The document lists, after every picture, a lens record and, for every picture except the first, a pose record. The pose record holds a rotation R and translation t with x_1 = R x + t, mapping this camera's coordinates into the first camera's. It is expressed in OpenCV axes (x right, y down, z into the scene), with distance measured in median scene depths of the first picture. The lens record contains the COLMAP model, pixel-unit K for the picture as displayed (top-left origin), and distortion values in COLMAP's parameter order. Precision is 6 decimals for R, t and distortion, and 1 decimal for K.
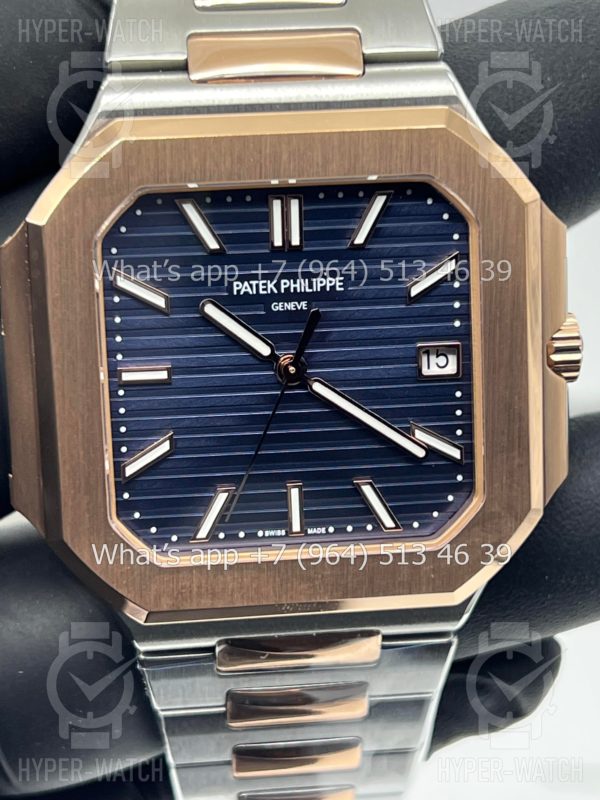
lens RADIAL K [[1843.1, 0, 294.1], [0, 1843.1, 400.1], [0, 0, 1]] dist [0.295080, 0.000000]
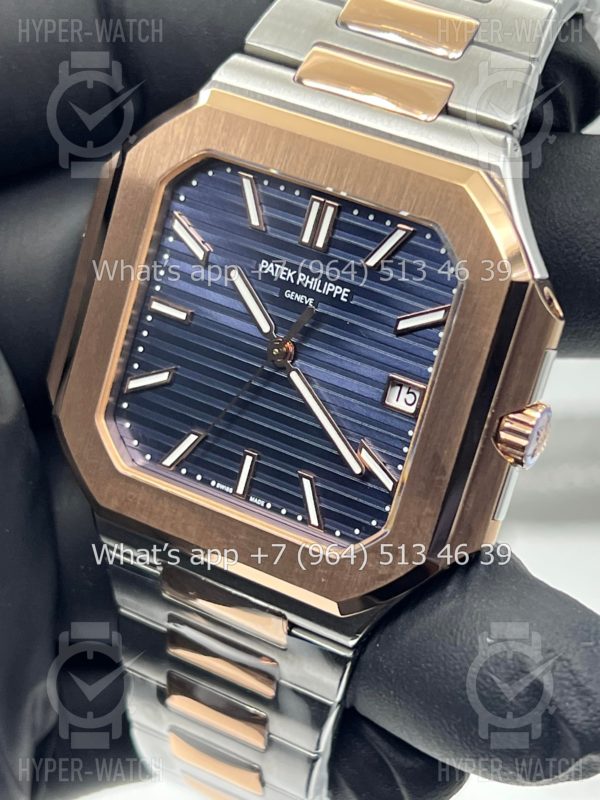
lens RADIAL K [[1843.1, 0, 308.8], [0, 1843.1, 417.4], [0, 0, 1]] dist [0.295080, 0.000000]
pose [[0.819060, 0.365177, -0.442477, 0.513528], [-0.386998, 0.921041, 0.043772, -0.035655], [0.423524, 0.135386, 0.895711, 0.025533]]
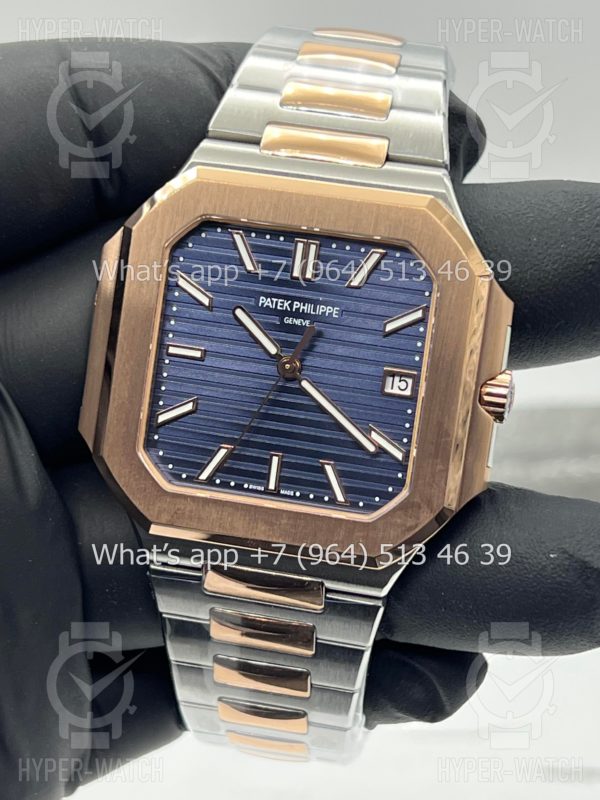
lens RADIAL K [[1843.1, 0, 306.7], [0, 1843.1, 406.8], [0, 0, 1]] dist [0.295080, 0.000000]
pose [[0.951129, 0.182108, -0.249379, 0.353143], [-0.215977, 0.969514, -0.115748, 0.164874], [0.220698, 0.163951, 0.961464, -0.293189]]
